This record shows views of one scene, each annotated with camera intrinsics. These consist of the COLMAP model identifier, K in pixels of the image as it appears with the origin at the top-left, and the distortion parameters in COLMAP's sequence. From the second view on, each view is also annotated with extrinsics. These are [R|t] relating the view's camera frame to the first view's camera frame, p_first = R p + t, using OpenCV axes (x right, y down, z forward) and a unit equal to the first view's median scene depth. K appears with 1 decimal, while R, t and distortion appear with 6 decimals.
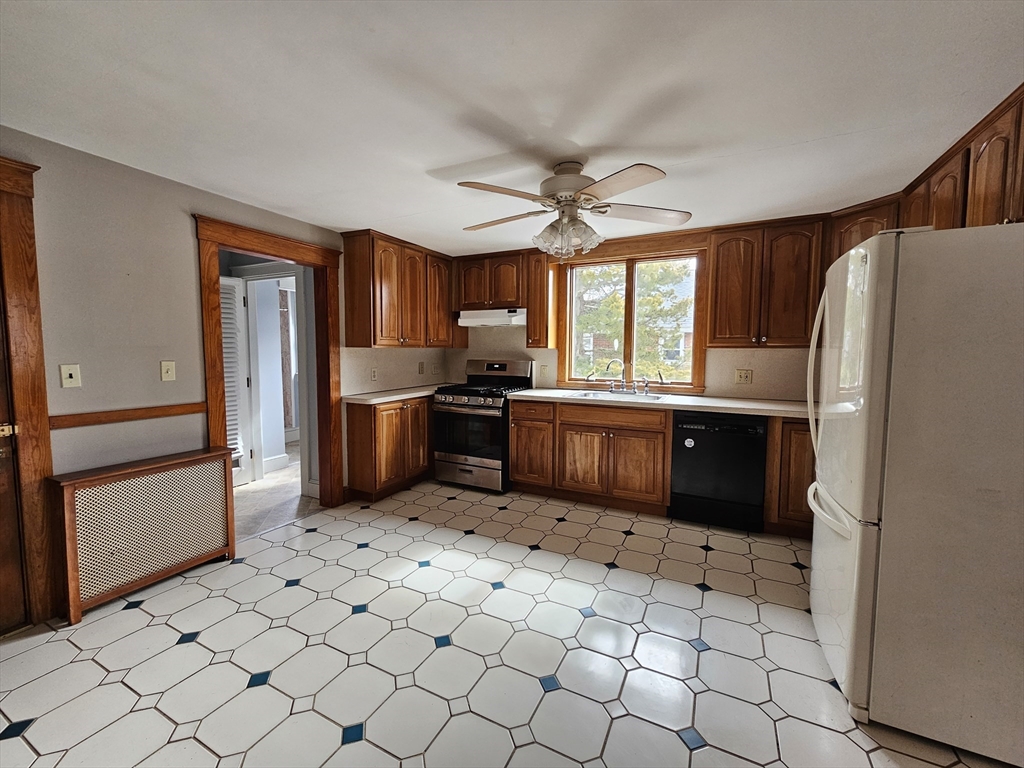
lens RADIAL K [[419.1, 0, 512.3], [0, 419.1, 381.0], [0, 0, 1]] dist [-0.000006, 0.000581]
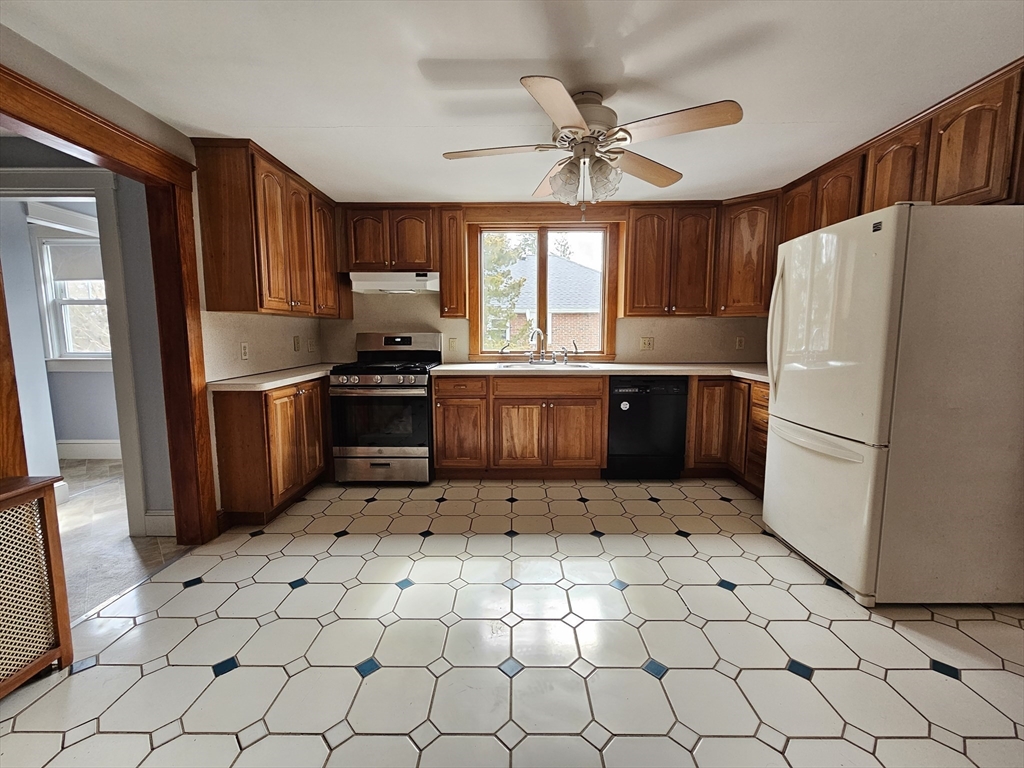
lens RADIAL K [[419.1, 0, 511.7], [0, 419.1, 380.7], [0, 0, 1]] dist [-0.000006, 0.000581]
pose [[0.895234, -0.056160, 0.442042, -0.270132], [0.039148, 0.998103, 0.047522, 0.020992], [-0.443872, -0.025238, 0.895734, 0.165532]]
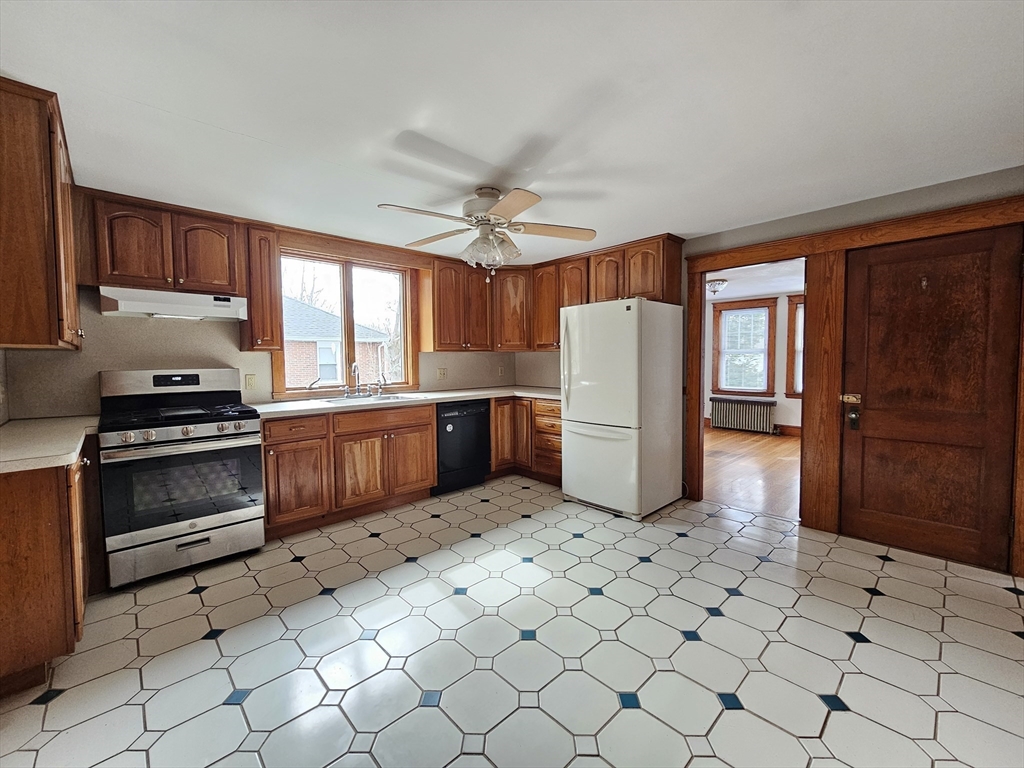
lens RADIAL K [[419.1, 0, 511.3], [0, 419.1, 381.8], [0, 0, 1]] dist [-0.000006, 0.000581]
pose [[0.340723, -0.059826, 0.938258, -0.604730], [0.080899, 0.996137, 0.034138, -0.013143], [-0.936677, 0.064273, 0.344246, 0.362267]]
